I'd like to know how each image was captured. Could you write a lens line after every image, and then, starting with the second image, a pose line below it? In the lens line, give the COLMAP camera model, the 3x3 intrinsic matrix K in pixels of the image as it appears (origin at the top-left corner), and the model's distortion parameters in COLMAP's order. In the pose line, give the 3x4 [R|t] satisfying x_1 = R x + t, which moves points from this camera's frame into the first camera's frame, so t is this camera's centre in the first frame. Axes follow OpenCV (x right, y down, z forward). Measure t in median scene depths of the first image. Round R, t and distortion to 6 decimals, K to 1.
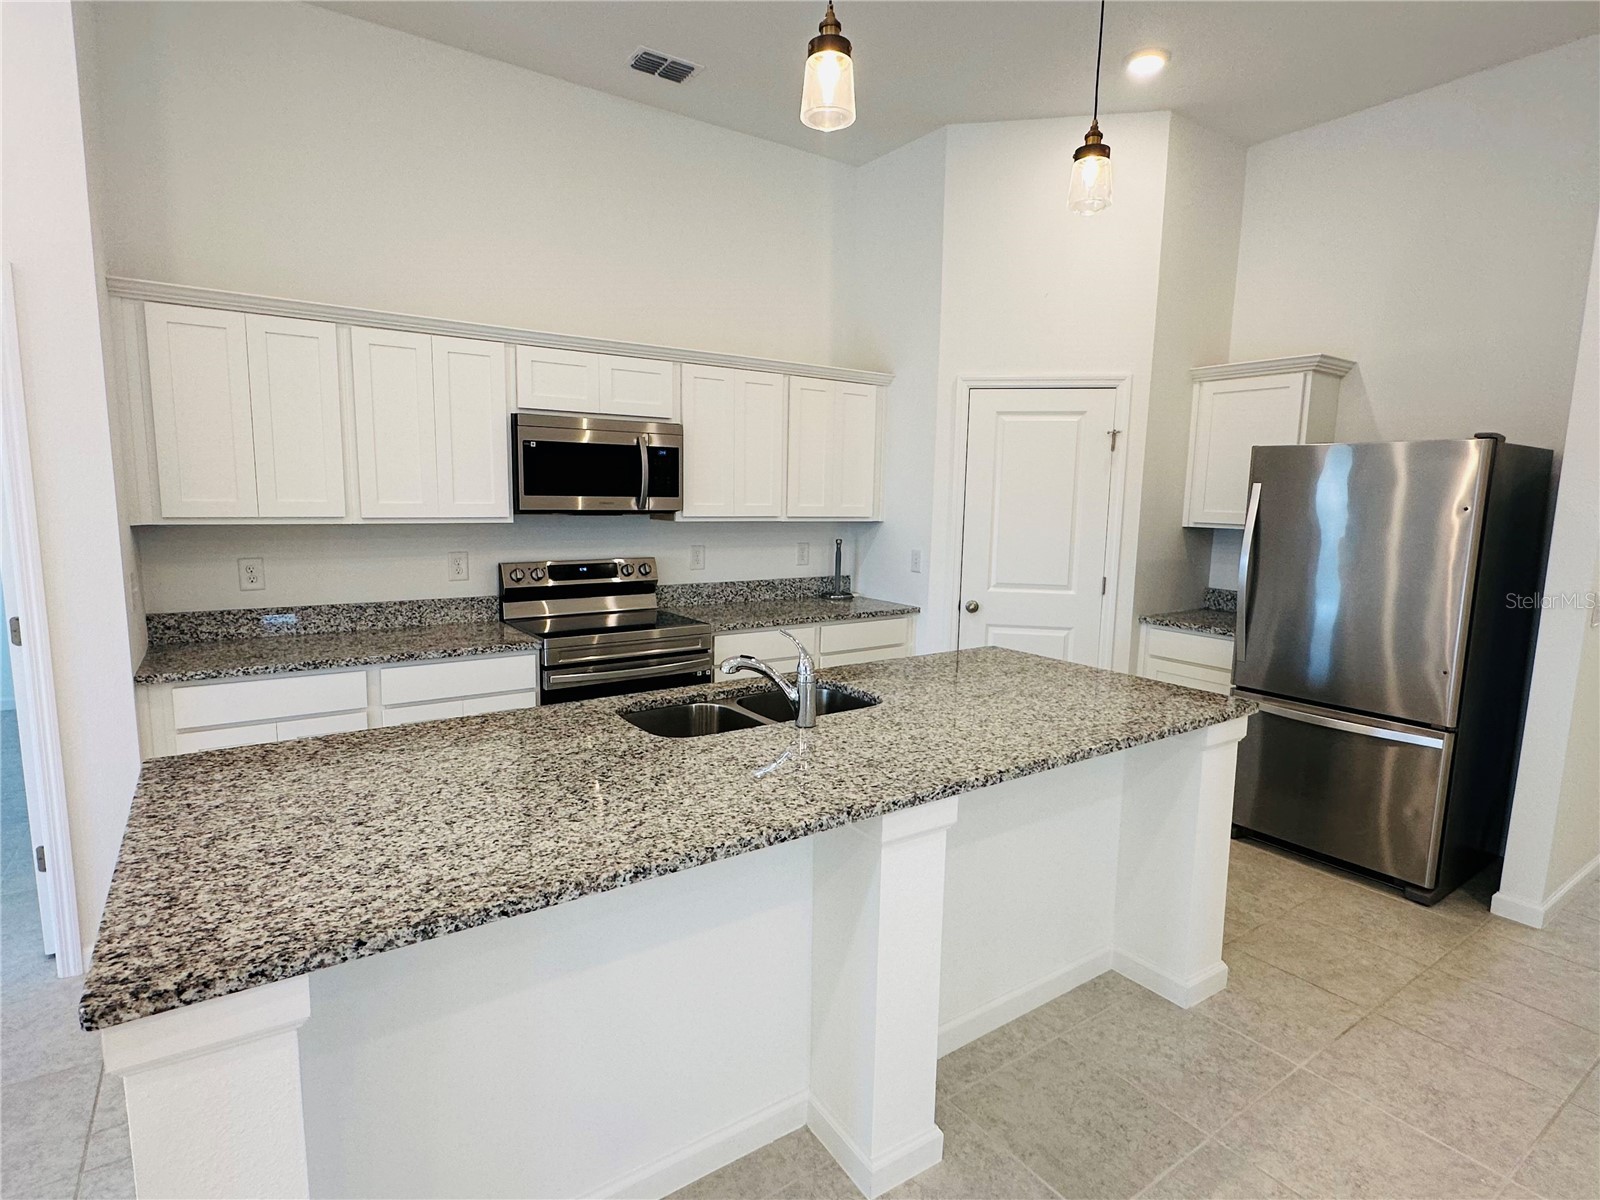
lens RADIAL K [[833.1, 0, 801.8], [0, 833.1, 612.7], [0, 0, 1]] dist [-0.005019, -0.001106]
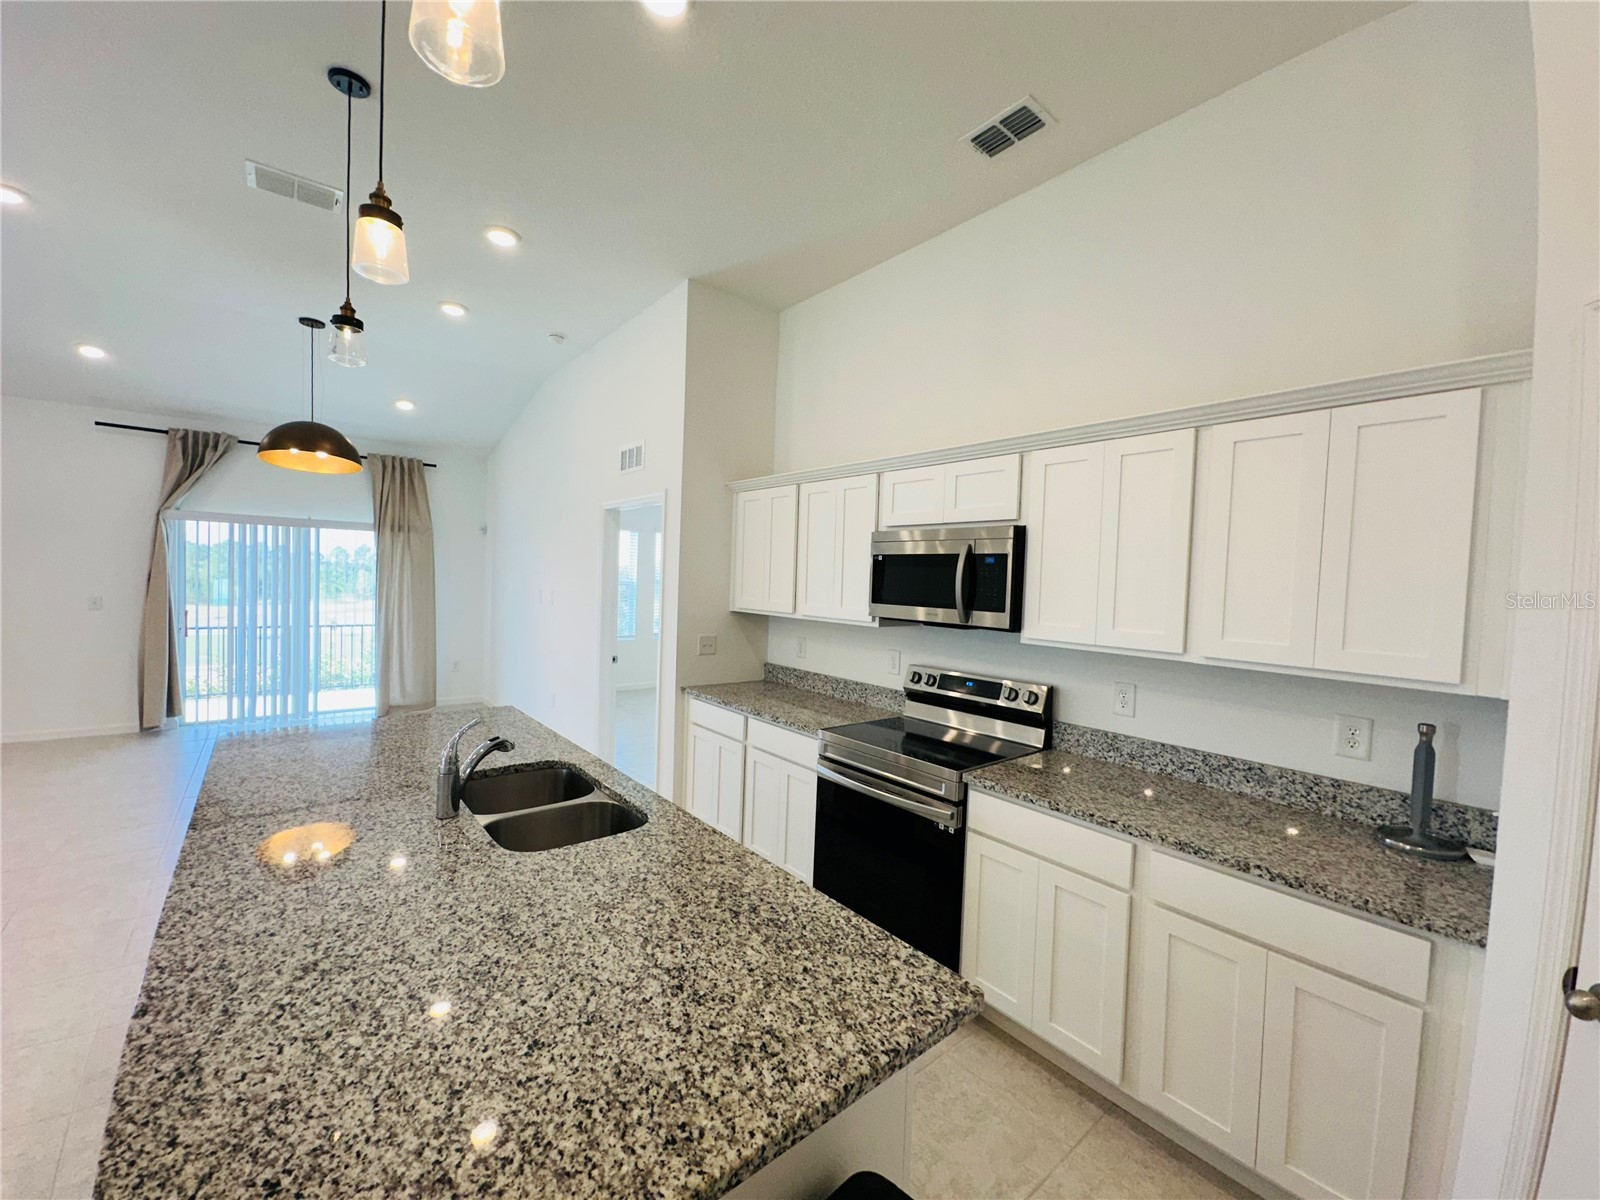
lens RADIAL K [[637.5, 0, 801.7], [0, 637.5, 604.0], [0, 0, 1]] dist [0.000091, 0.000300]
pose [[0.080482, 0.021696, -0.996520, 0.482098], [-0.178545, 0.983907, 0.007001, -0.120478], [0.980635, 0.177361, 0.083060, 0.781957]]
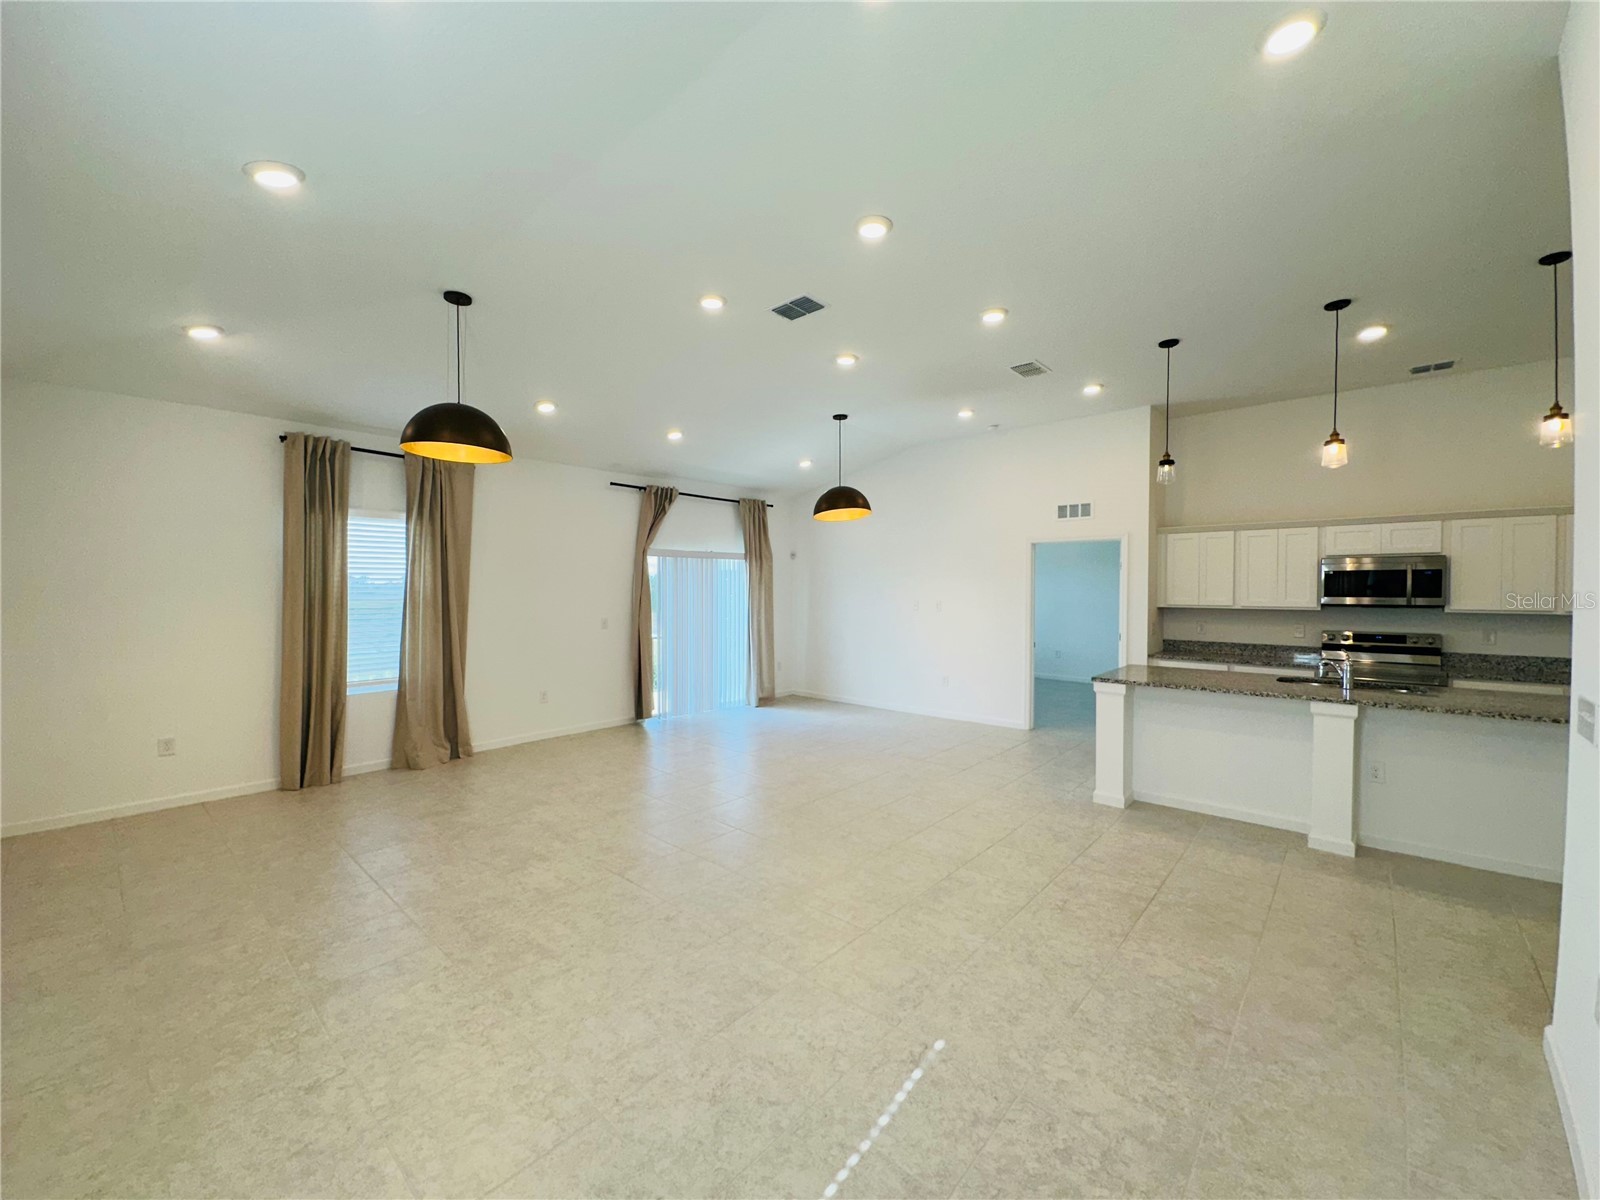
lens RADIAL K [[637.5, 0, 793.5], [0, 637.5, 591.4], [0, 0, 1]] dist [0.000091, 0.000300]
pose [[0.249005, -0.010952, -0.968440, 0.816874], [-0.135632, 0.989688, -0.046066, 0.091235], [0.958958, 0.142822, 0.244952, -0.613595]]
